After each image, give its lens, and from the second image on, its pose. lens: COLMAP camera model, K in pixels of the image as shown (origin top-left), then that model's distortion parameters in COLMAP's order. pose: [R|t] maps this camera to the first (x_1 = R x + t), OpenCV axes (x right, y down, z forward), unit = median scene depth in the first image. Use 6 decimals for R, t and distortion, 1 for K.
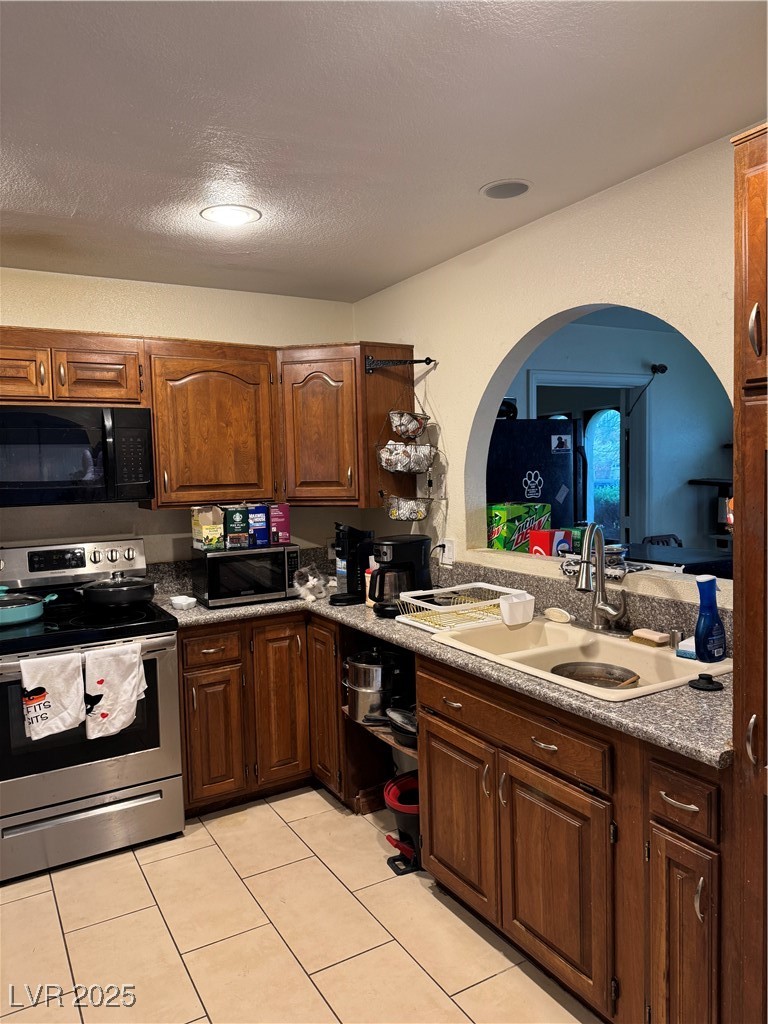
lens RADIAL K [[718.9, 0, 383.6], [0, 718.9, 511.1], [0, 0, 1]] dist [-0.003634, -0.000676]
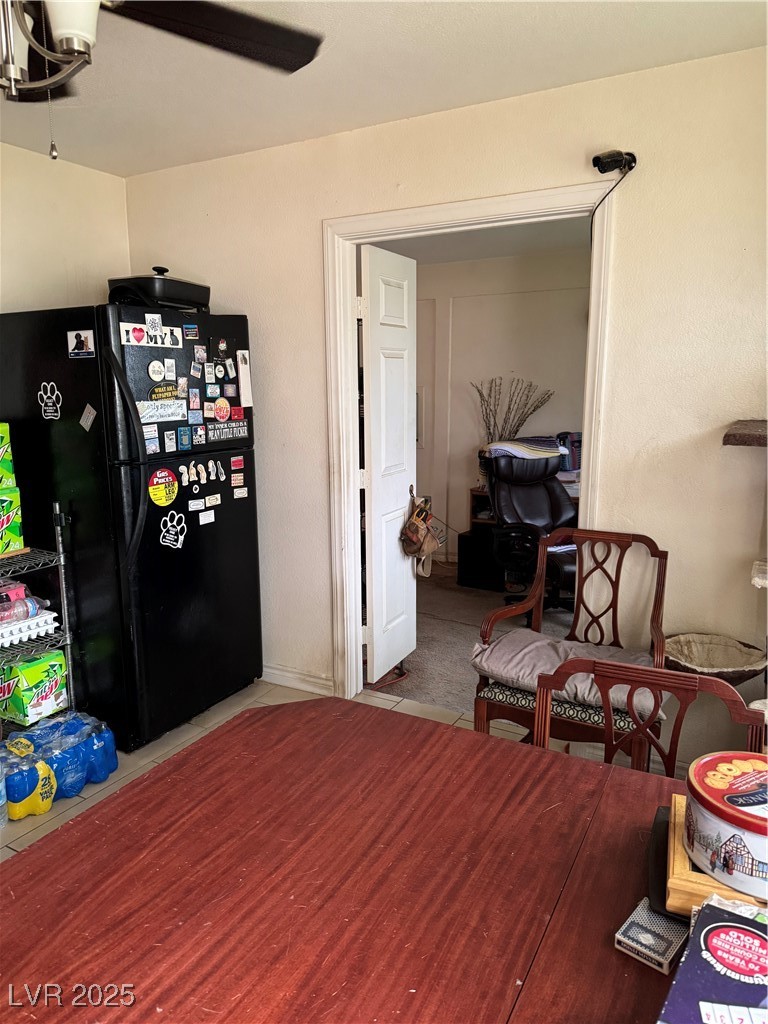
lens RADIAL K [[718.9, 0, 383.3], [0, 718.9, 513.7], [0, 0, 1]] dist [-0.003634, -0.000676]
pose [[0.522905, 0.181511, -0.832841, 1.022129], [-0.061647, 0.982559, 0.175436, -0.073472], [0.850159, -0.040394, 0.524974, 0.894395]]
